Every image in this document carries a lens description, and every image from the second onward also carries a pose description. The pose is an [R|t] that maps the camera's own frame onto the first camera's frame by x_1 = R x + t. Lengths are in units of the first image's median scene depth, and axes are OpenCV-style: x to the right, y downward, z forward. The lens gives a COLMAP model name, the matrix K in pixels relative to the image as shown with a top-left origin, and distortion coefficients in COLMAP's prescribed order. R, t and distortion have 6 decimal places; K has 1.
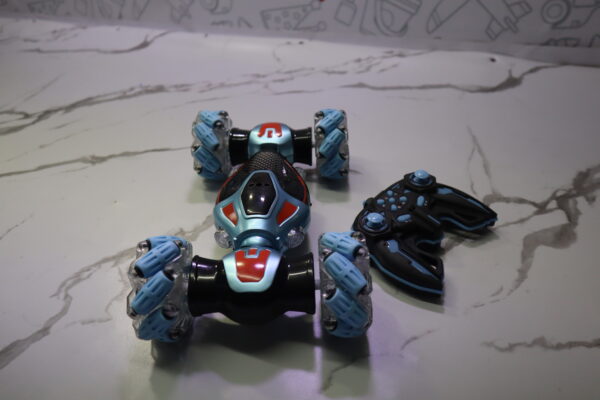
lens RADIAL K [[454.6, 0, 304.1], [0, 454.6, 193.6], [0, 0, 1]] dist [-0.083938, 0.065730]
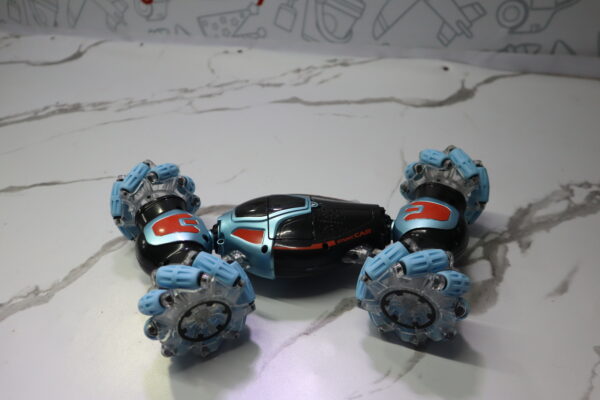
lens RADIAL K [[457.6, 0, 305.2], [0, 457.6, 200.1], [0, 0, 1]] dist [-0.104732, 0.083434]
pose [[0.999887, -0.010683, -0.010551, 0.154708], [0.010904, 0.999719, 0.021033, -0.061153], [0.010323, -0.021145, 0.999723, 0.096731]]
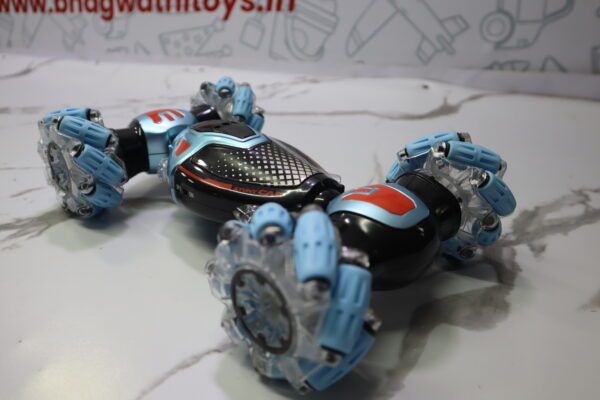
lens RADIAL K [[452.6, 0, 304.3], [0, 452.6, 202.8], [0, 0, 1]] dist [-0.100288, 0.084172]
pose [[0.999364, 0.023492, 0.026816, 0.195120], [-0.019312, 0.988993, -0.146699, 0.029957], [-0.029967, 0.146088, 0.988818, 0.251773]]
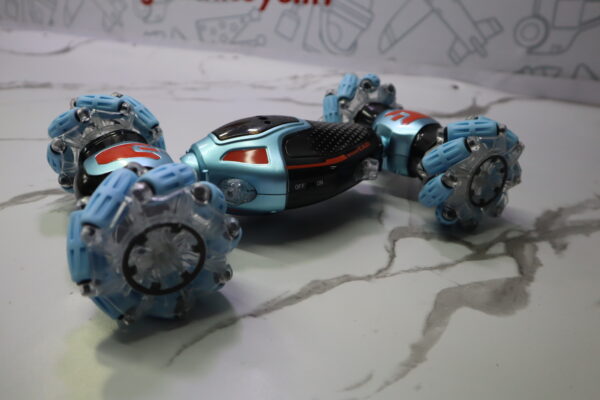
lens RADIAL K [[452.6, 0, 304.3], [0, 452.6, 202.8], [0, 0, 1]] dist [-0.100288, 0.084172]
pose [[0.995846, 0.090789, -0.006919, 0.179857], [-0.090886, 0.986565, -0.135752, 0.045465], [-0.005499, 0.135817, 0.990719, 0.234495]]
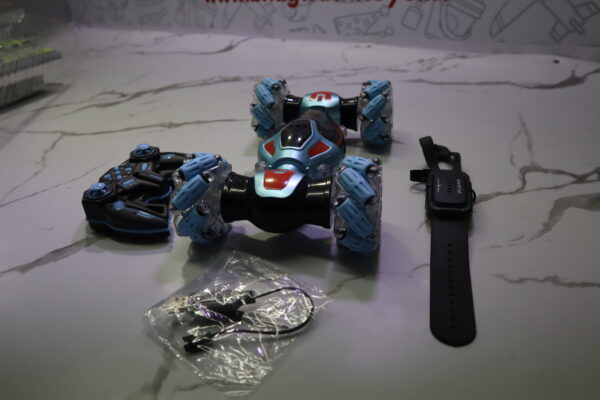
lens RADIAL K [[446.9, 0, 306.1], [0, 446.9, 199.7], [0, 0, 1]] dist [-0.096845, 0.072693]
pose [[0.982044, 0.071482, -0.174585, 0.065189], [-0.082576, 0.994946, -0.057127, 0.116234], [0.169620, 0.070517, 0.982983, -0.033632]]
